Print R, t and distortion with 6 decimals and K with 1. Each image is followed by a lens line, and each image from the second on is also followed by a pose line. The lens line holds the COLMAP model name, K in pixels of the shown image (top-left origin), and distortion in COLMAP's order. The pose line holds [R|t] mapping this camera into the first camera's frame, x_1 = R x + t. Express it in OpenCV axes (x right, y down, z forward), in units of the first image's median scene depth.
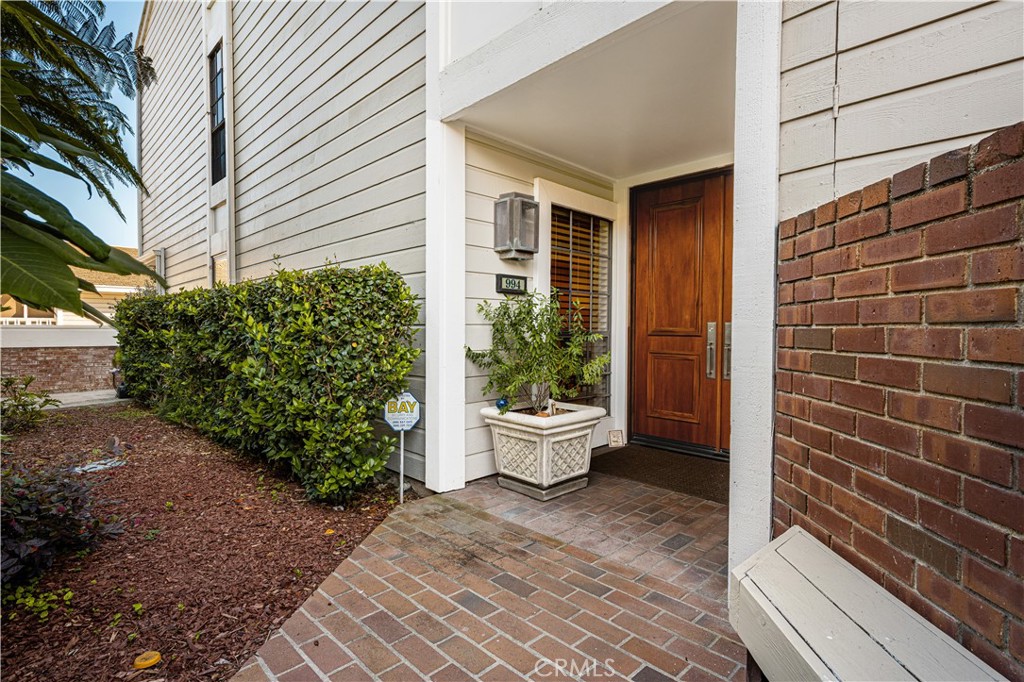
lens RADIAL K [[485.8, 0, 559.3], [0, 485.8, 336.7], [0, 0, 1]] dist [0.001571, 0.000156]
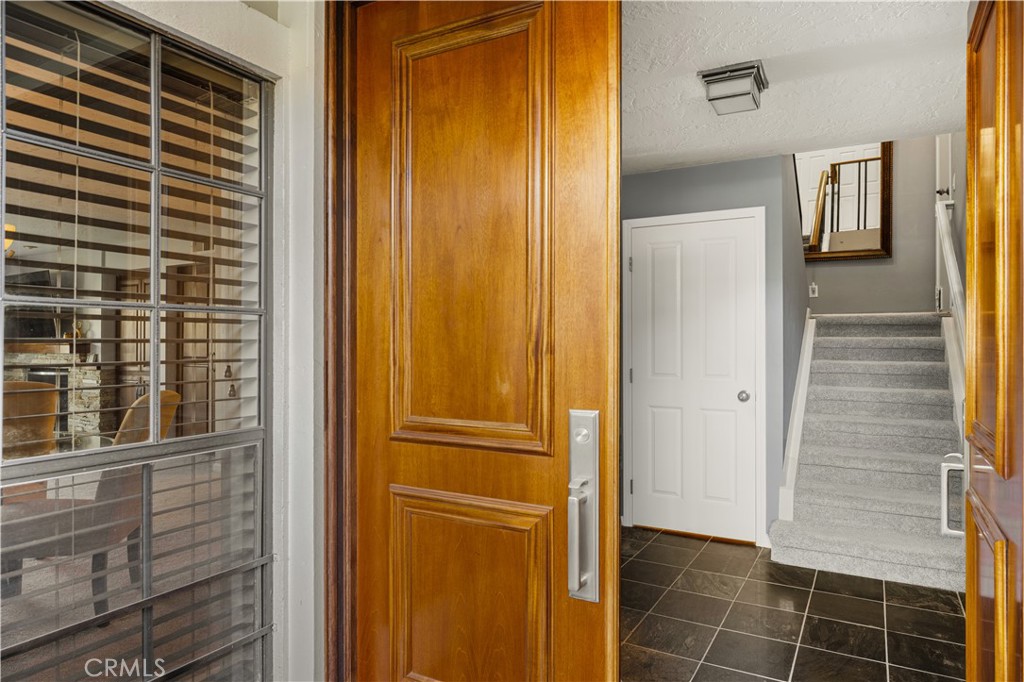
lens RADIAL K [[623.8, 0, 509.6], [0, 623.8, 337.3], [0, 0, 1]] dist [0.003471, 0.005790]
pose [[0.972147, -0.009067, 0.234195, 0.165132], [0.012219, 0.999853, -0.012010, -0.064938], [-0.234052, 0.014537, 0.972115, 0.584674]]
